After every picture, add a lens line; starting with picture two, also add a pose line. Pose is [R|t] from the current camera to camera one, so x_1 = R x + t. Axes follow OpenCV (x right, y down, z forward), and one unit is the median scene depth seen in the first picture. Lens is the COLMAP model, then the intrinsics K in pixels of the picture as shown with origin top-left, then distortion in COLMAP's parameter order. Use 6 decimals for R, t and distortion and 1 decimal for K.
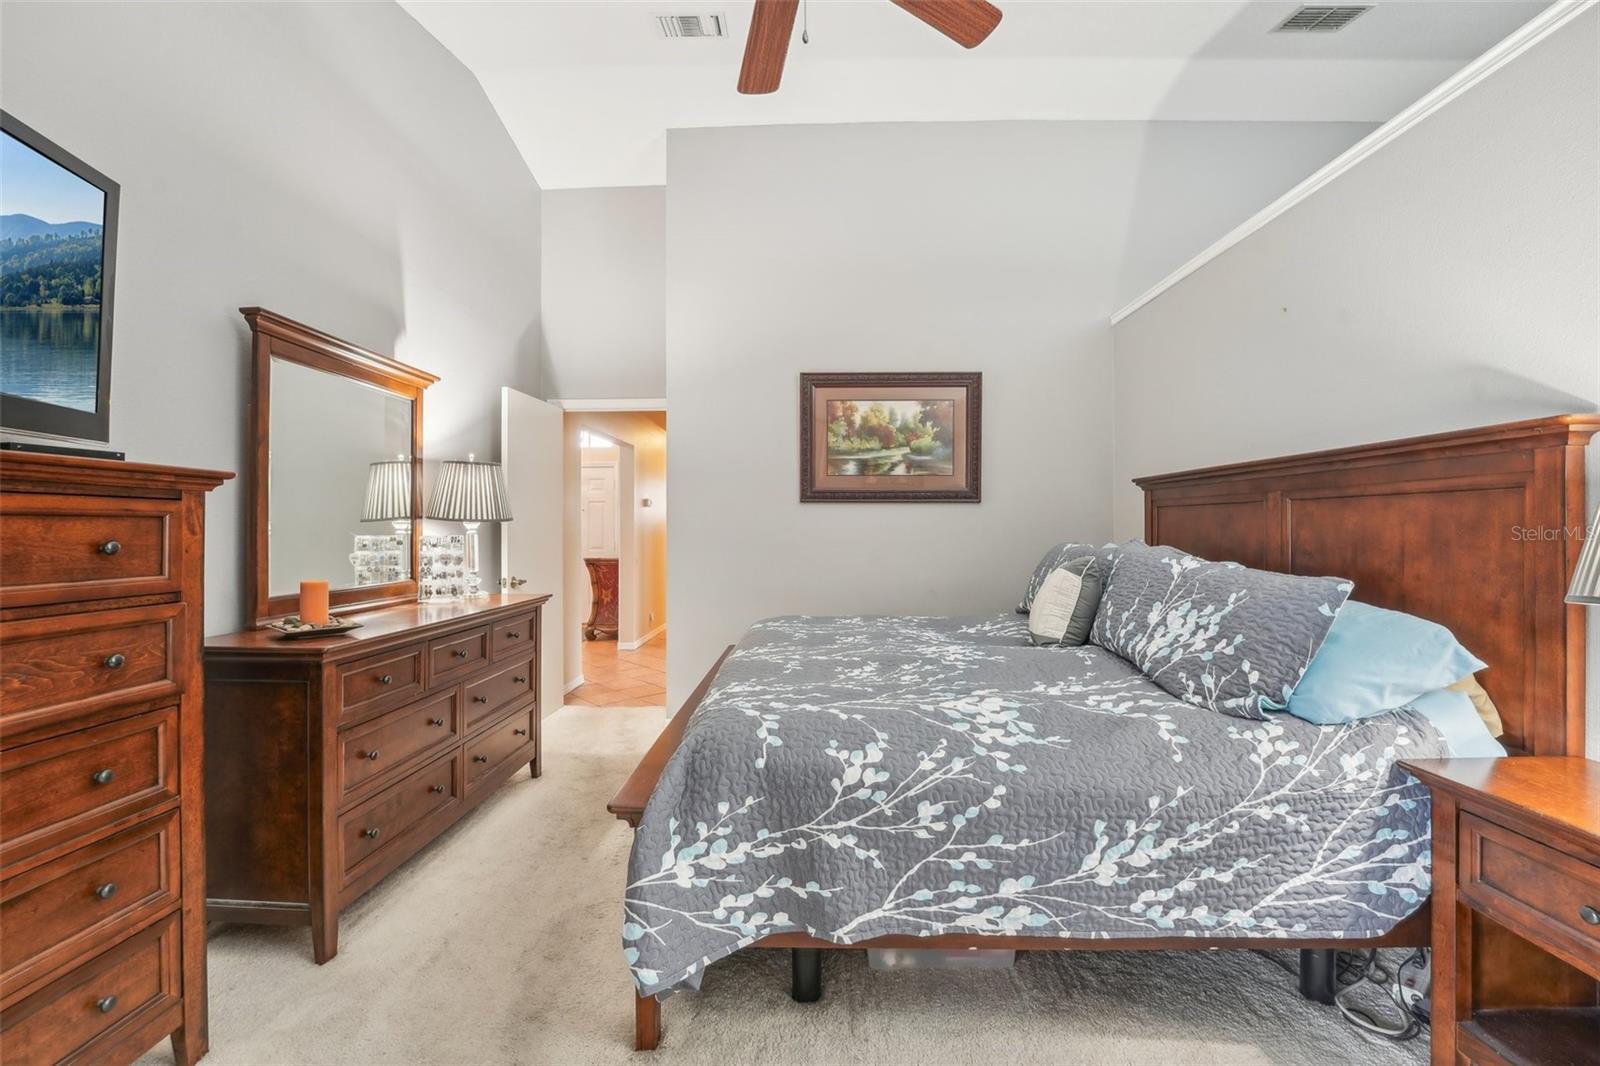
lens RADIAL K [[676.8, 0, 803.1], [0, 676.8, 523.2], [0, 0, 1]] dist [-0.025605, 0.000376]
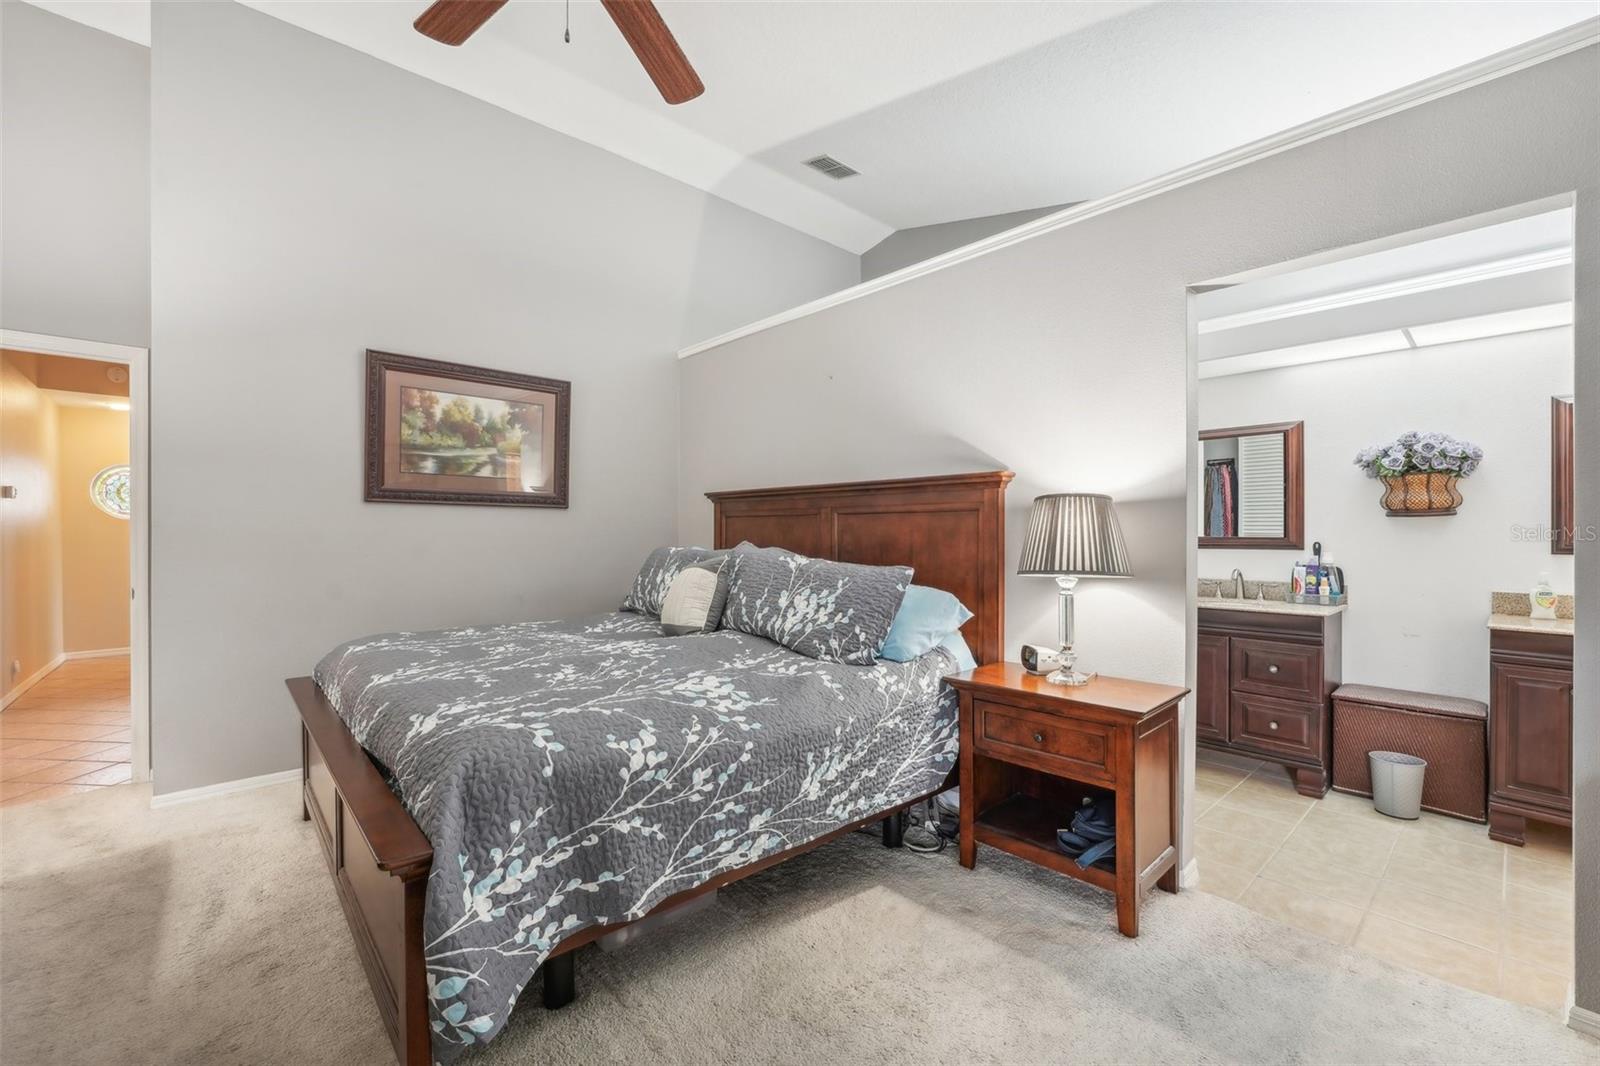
lens RADIAL K [[666.3, 0, 800.0], [0, 666.3, 533.0], [0, 0, 1]] dist [-0.022282, 0.000400]
pose [[0.726644, 0.005523, 0.686992, -0.468648], [-0.009392, 0.999954, 0.001895, 0.005028], [-0.686950, -0.007829, 0.726663, 0.054734]]
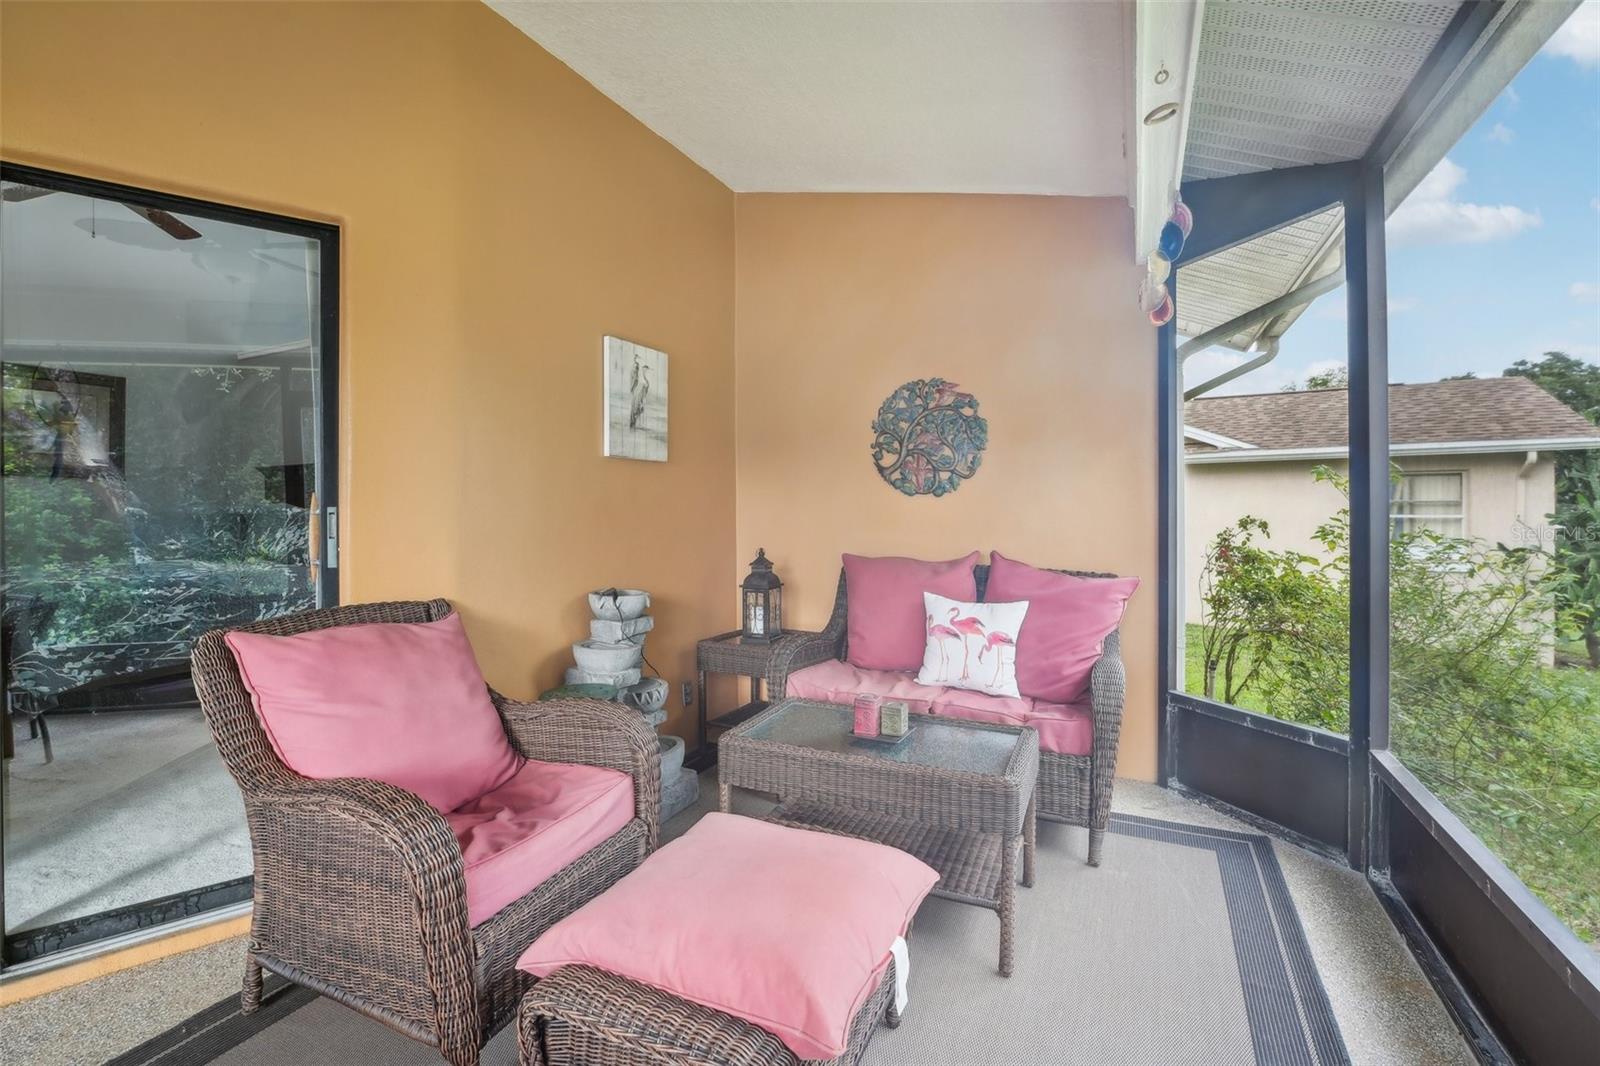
lens RADIAL K [[704.1, 0, 795.2], [0, 704.1, 512.5], [0, 0, 1]] dist [-0.021732, 0.000318]
pose [[0.407637, -0.004765, 0.913132, -1.119260], [0.004094, 0.999986, 0.003391, 0.092835], [-0.913135, 0.002356, 0.407651, -1.893476]]
